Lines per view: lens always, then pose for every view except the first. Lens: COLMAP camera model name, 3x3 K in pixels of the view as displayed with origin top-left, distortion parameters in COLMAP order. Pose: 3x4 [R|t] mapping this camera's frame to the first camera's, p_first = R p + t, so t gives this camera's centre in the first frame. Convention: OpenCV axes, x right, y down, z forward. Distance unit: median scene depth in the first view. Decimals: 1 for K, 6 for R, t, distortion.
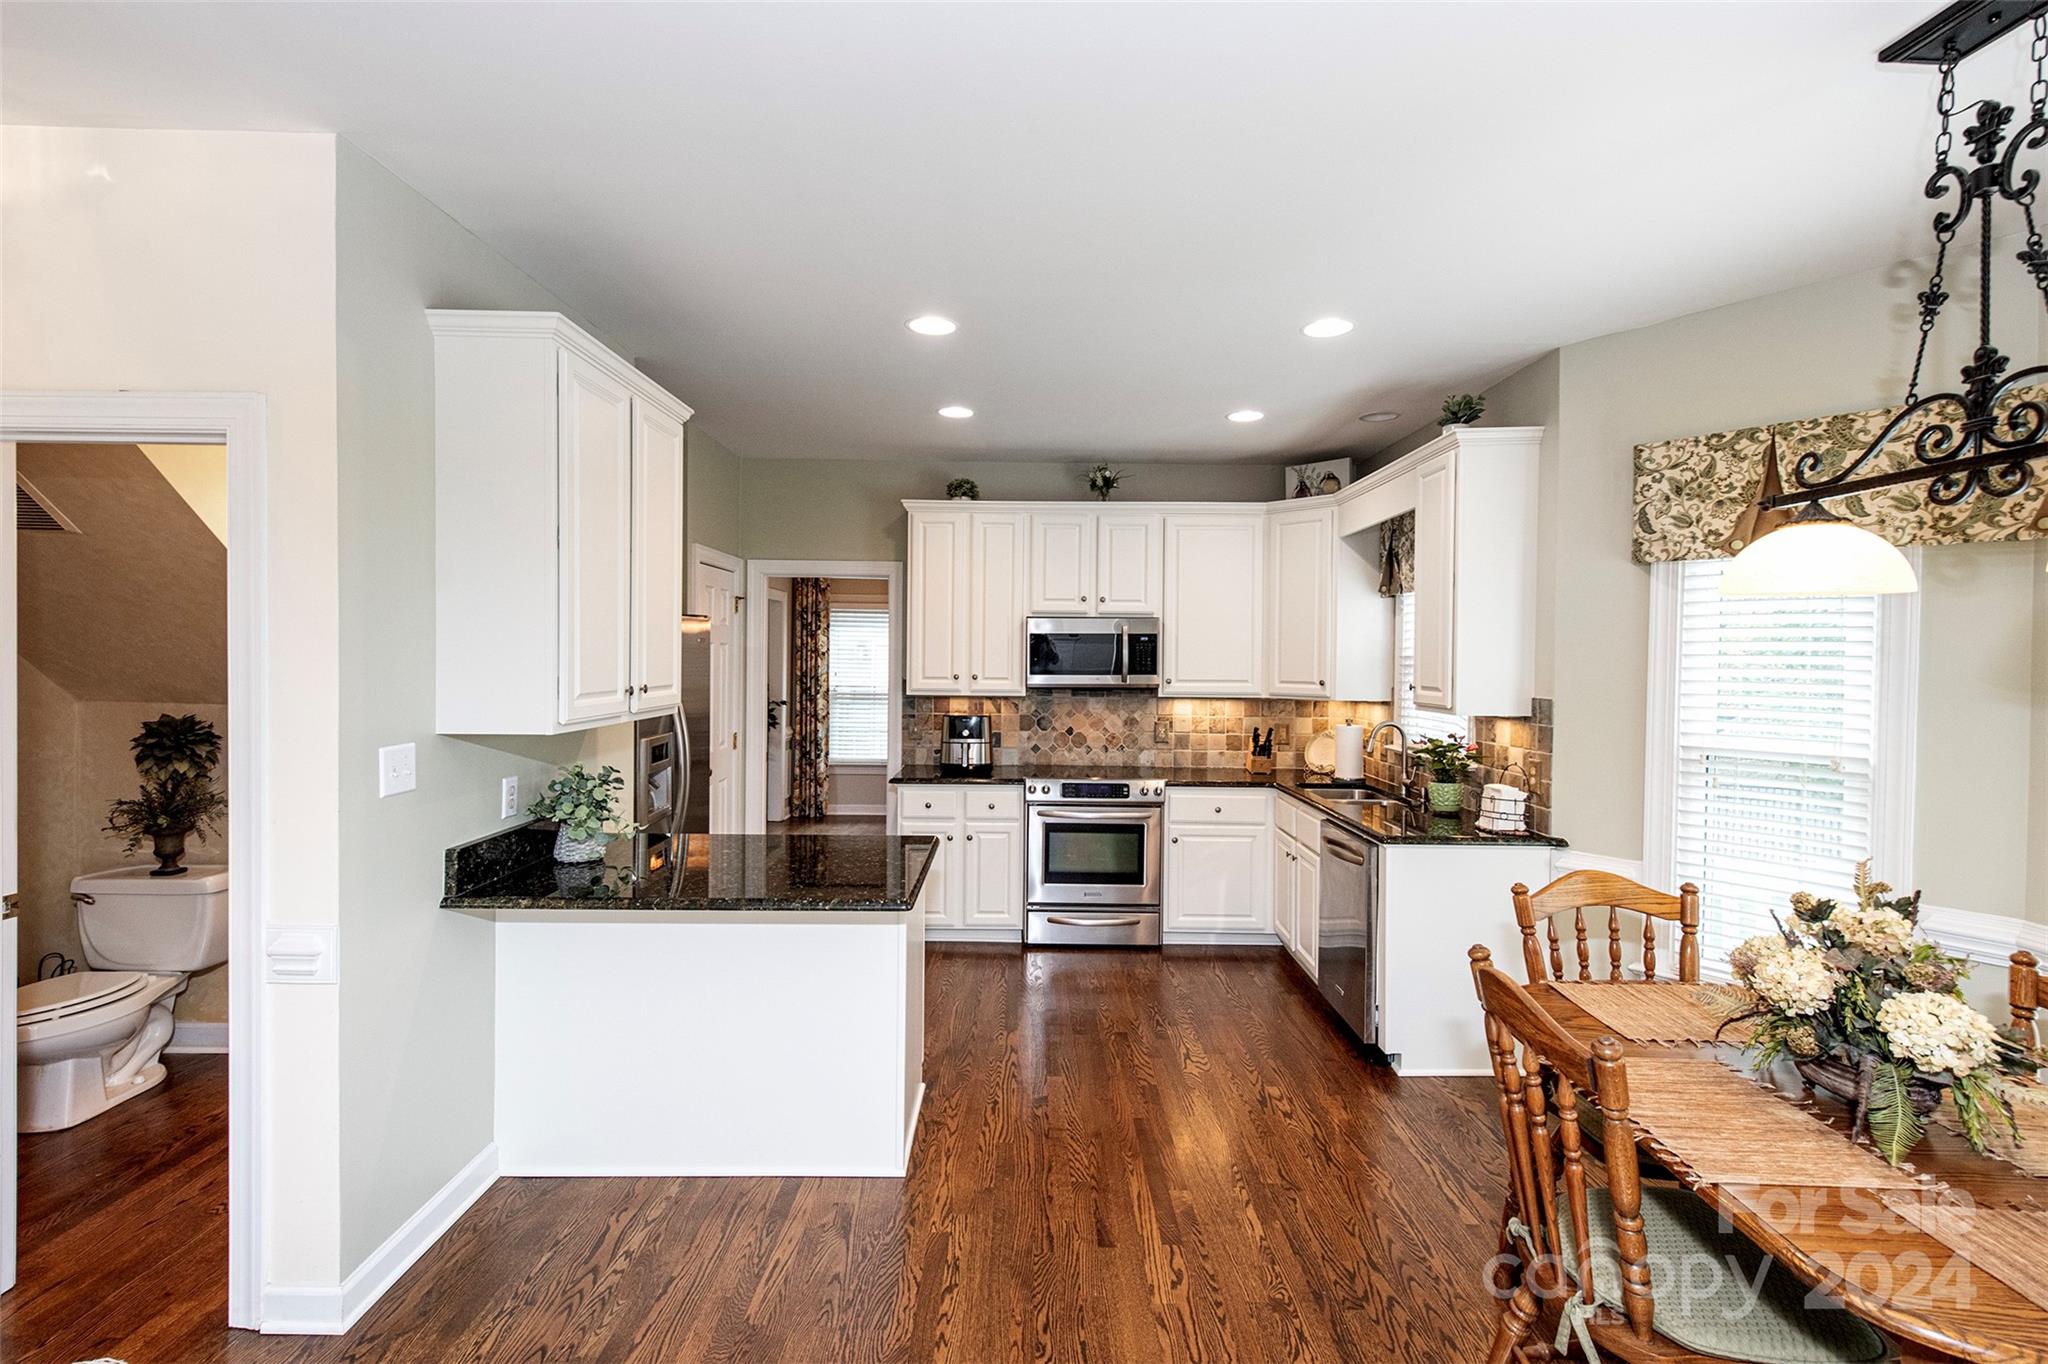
lens RADIAL K [[929.2, 0, 1025.9], [0, 929.2, 663.5], [0, 0, 1]] dist [-0.000488, -0.000533]
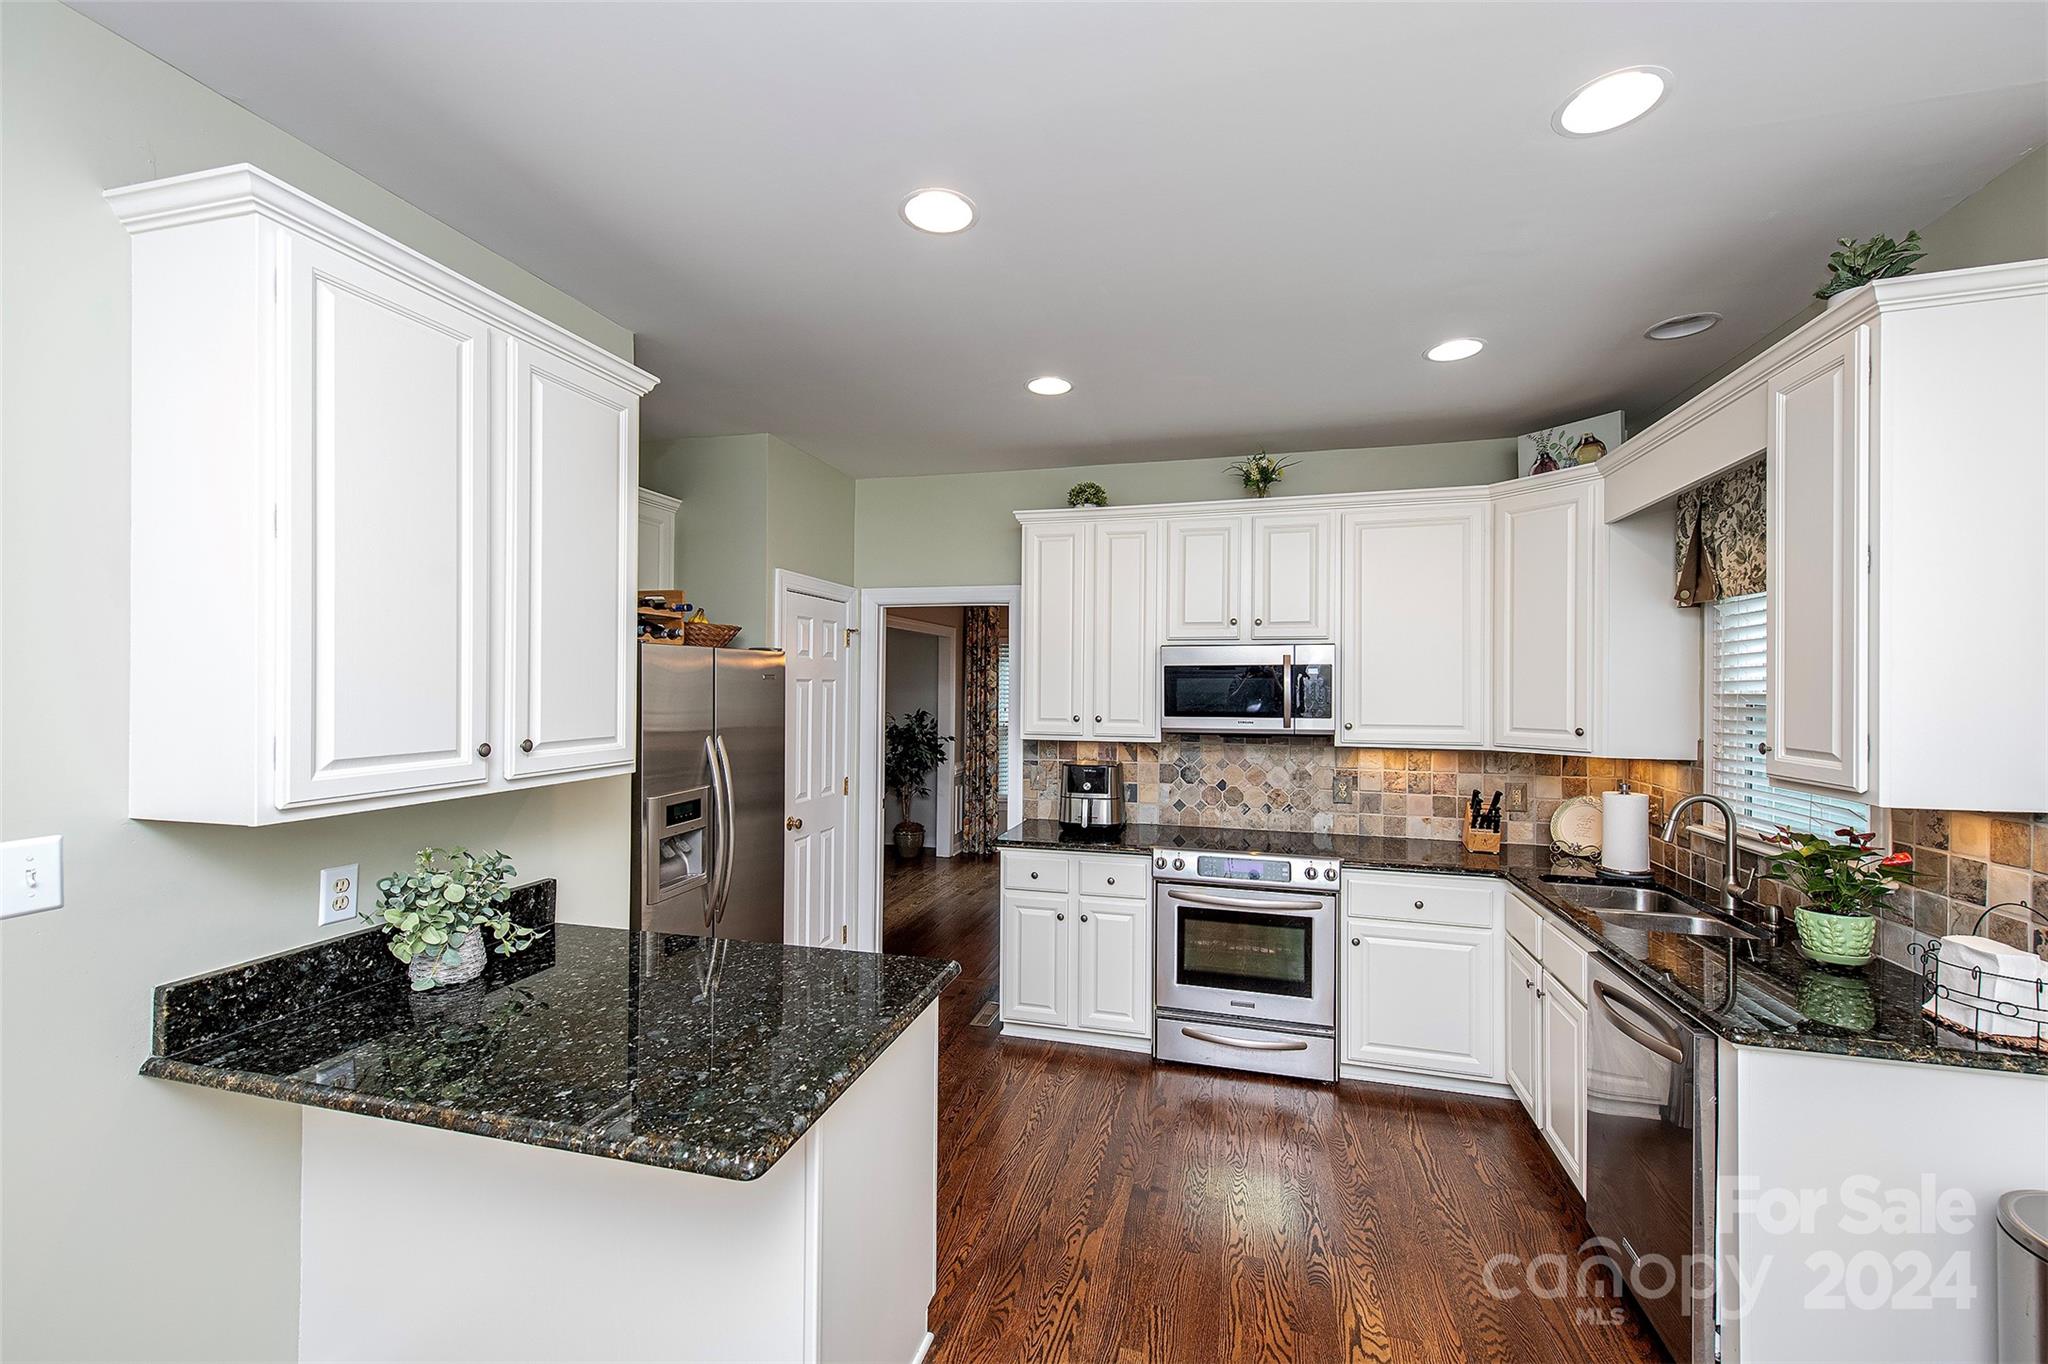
lens RADIAL K [[814.8, 0, 1024.0], [0, 814.8, 682.0], [0, 0, 1]] dist [0.001257, -0.000346]
pose [[0.964738, -0.004357, -0.263174, 0.073566], [0.000101, 0.999869, -0.016183, -0.006787], [0.263210, 0.015586, 0.964613, 0.285038]]
